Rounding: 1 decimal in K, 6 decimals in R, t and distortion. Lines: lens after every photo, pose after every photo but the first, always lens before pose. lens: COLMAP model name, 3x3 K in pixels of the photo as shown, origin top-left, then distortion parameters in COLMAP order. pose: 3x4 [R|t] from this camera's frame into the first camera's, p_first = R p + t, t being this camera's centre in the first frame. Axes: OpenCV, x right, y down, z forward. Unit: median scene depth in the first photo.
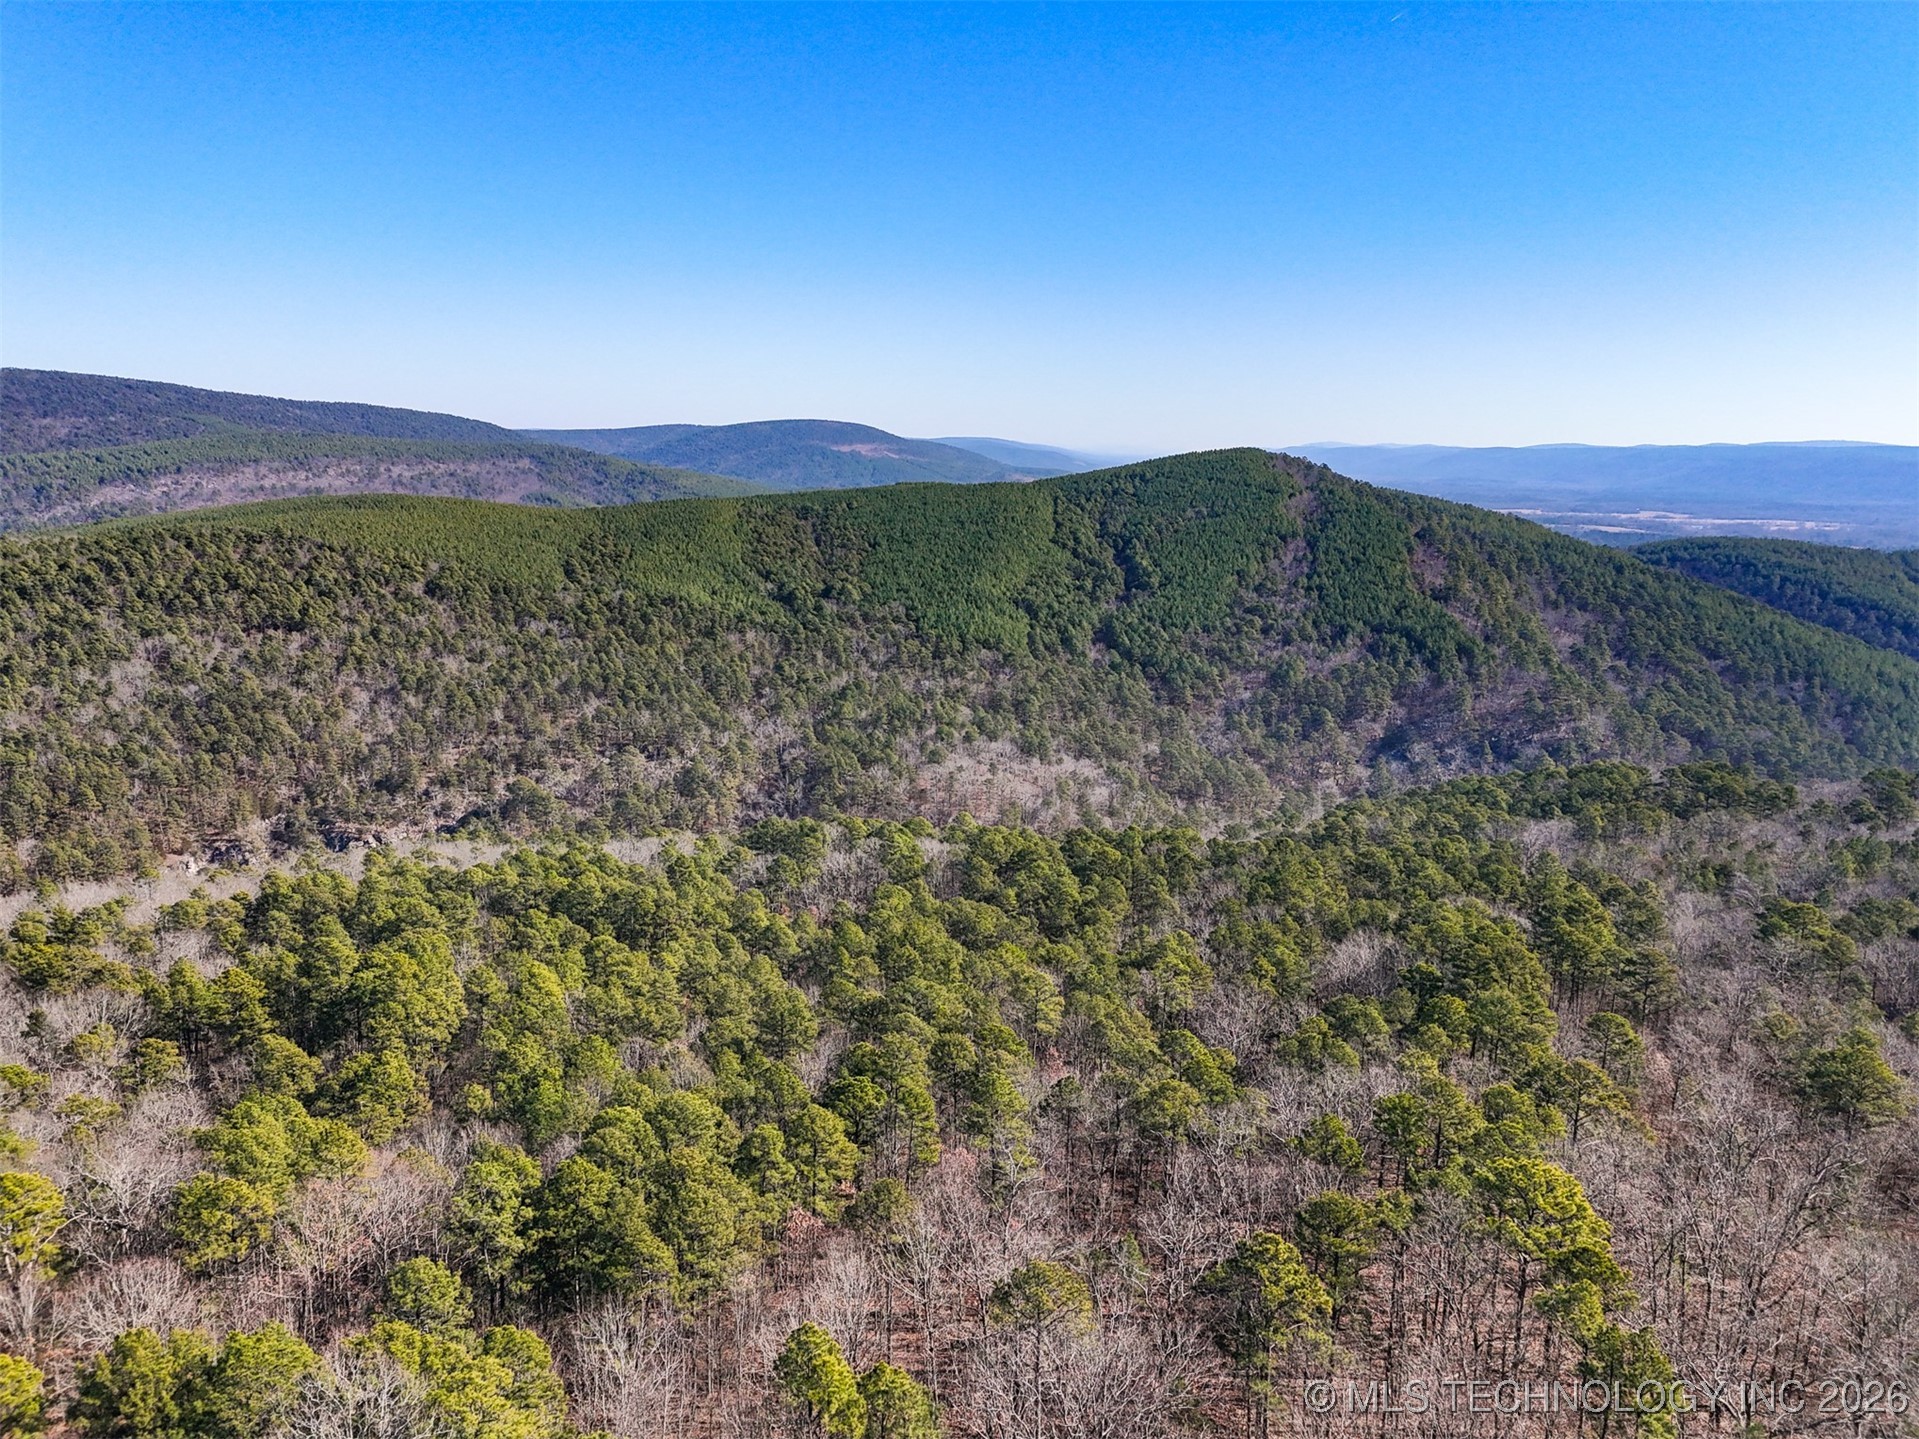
lens RADIAL K [[1396.7, 0, 957.8], [0, 1396.7, 703.9], [0, 0, 1]] dist [0.080021, -0.082894]
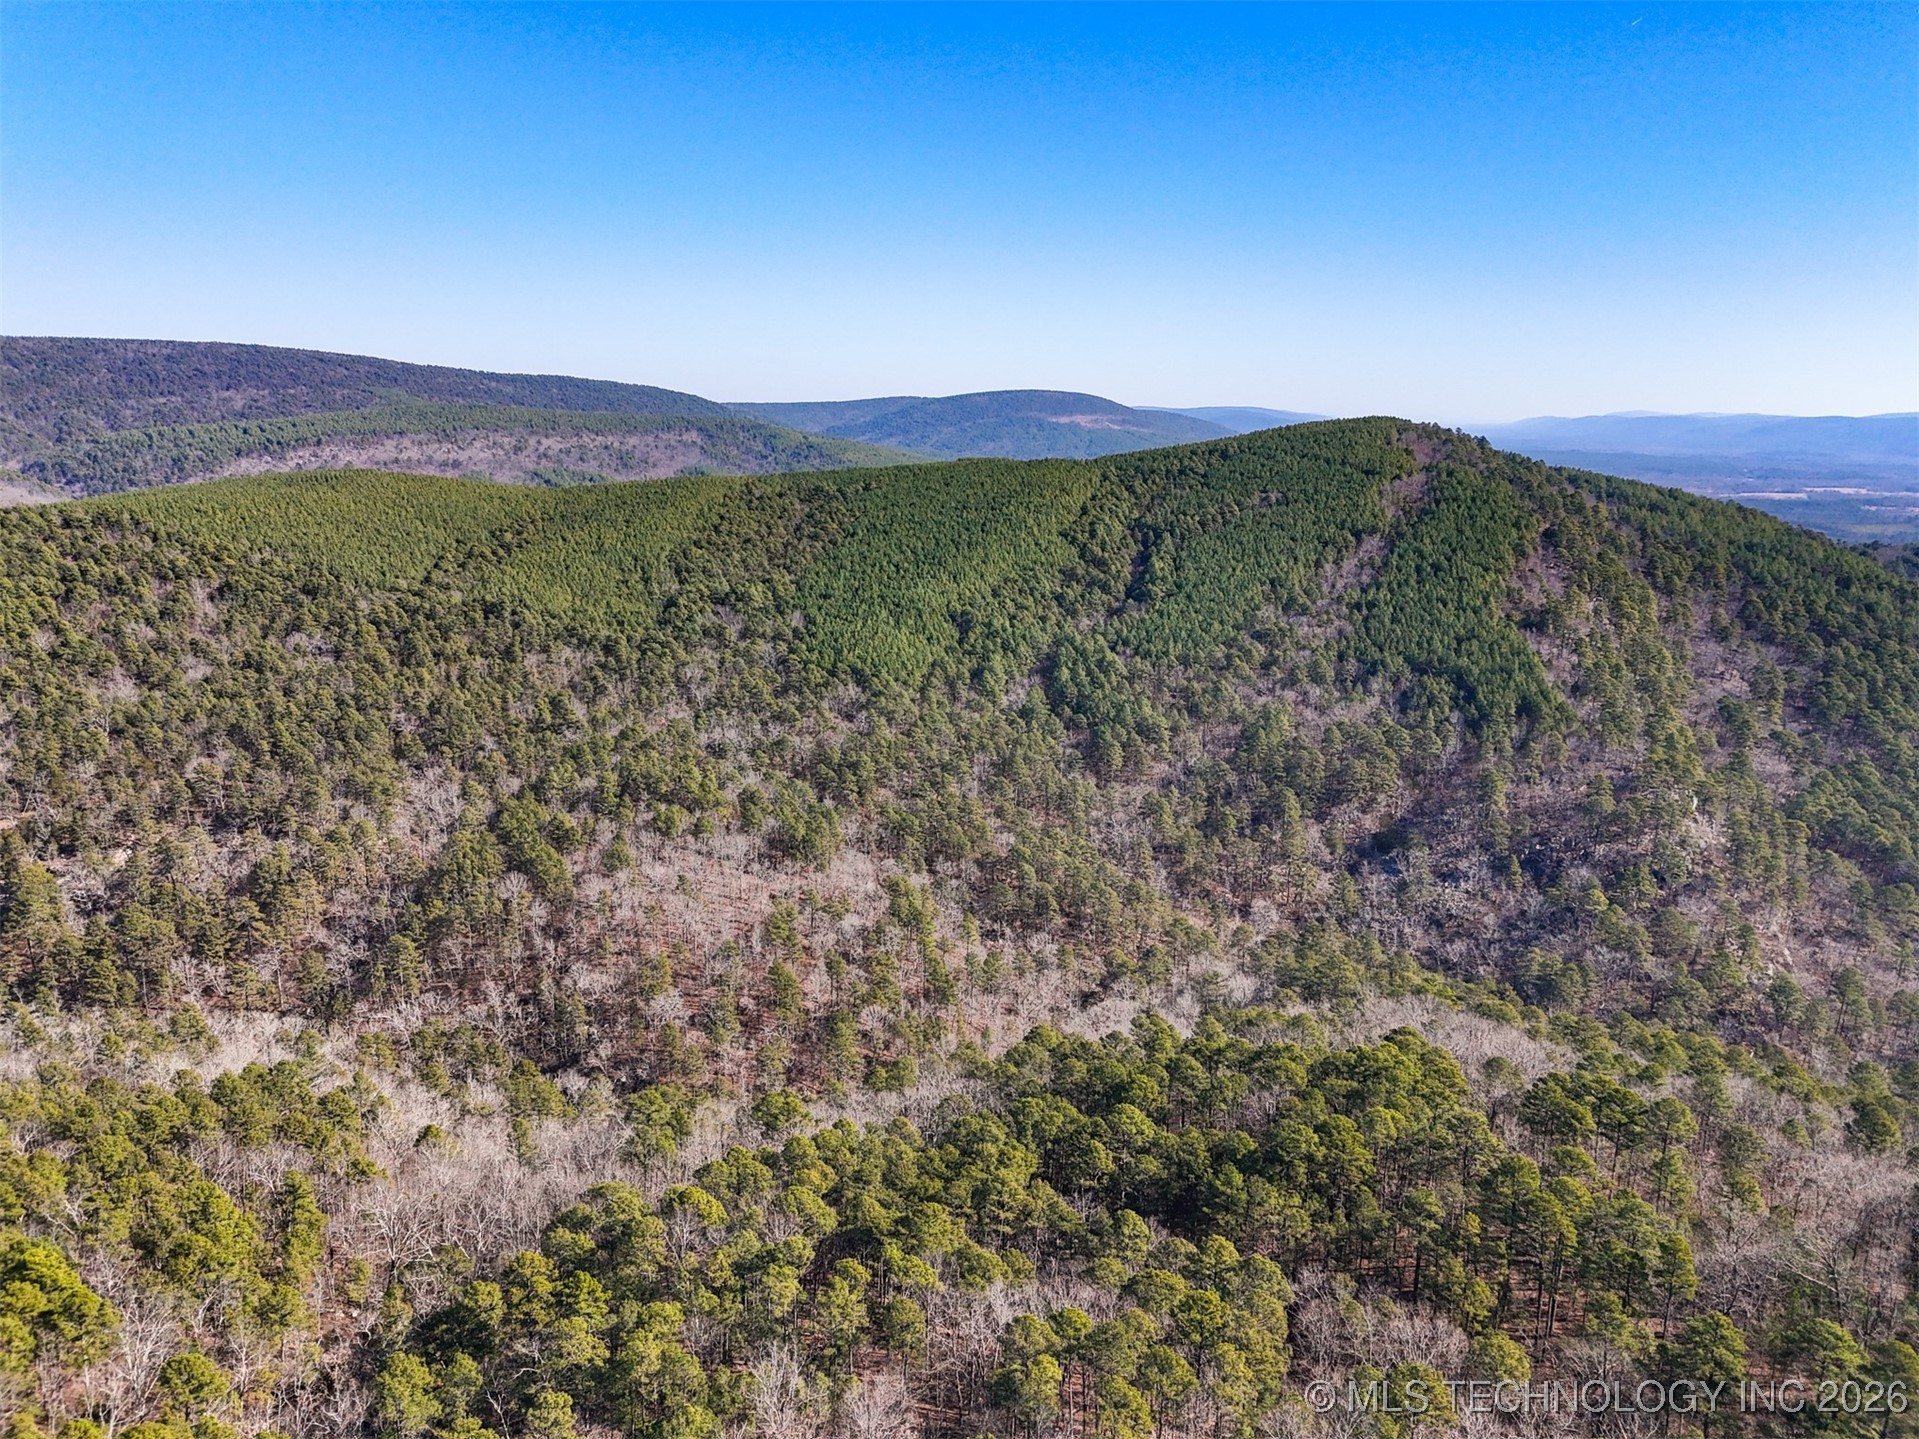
lens RADIAL K [[1396.7, 0, 958.1], [0, 1396.7, 715.6], [0, 0, 1]] dist [0.080021, -0.082894]
pose [[0.982177, 0.037758, -0.184127, 0.182825], [-0.032728, 0.999005, 0.030284, -0.039747], [0.185088, -0.023718, 0.982436, 0.227387]]
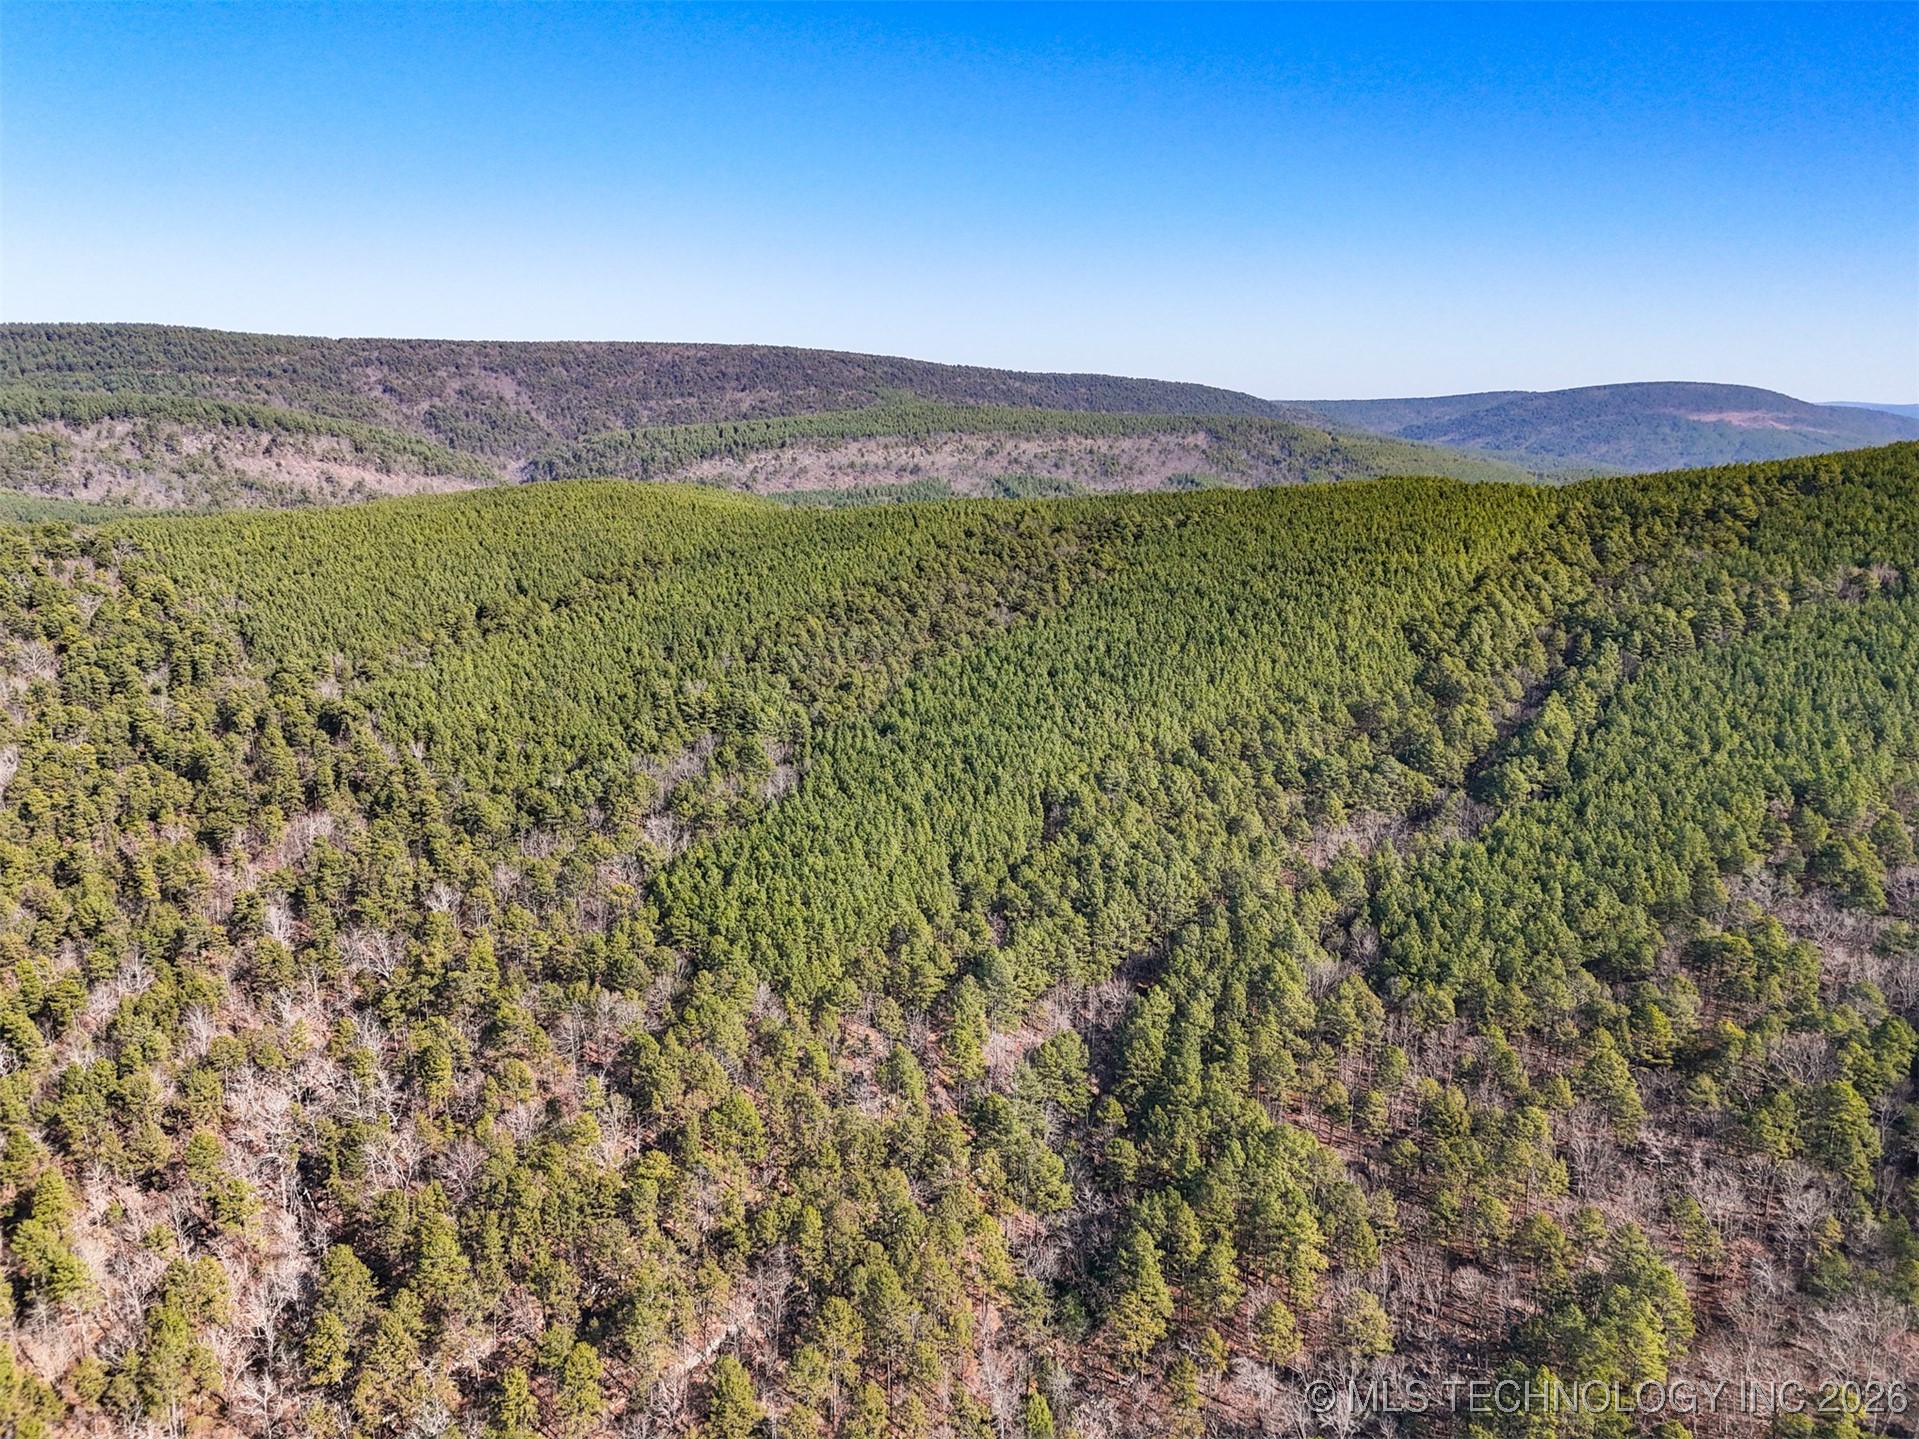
lens RADIAL K [[1396.7, 0, 960.0], [0, 1396.7, 725.9], [0, 0, 1]] dist [0.080021, -0.082894]
pose [[0.819448, 0.125434, -0.559259, 0.233140], [-0.106413, 0.992090, 0.066591, -0.114669], [0.563188, 0.004945, 0.826314, 0.629942]]
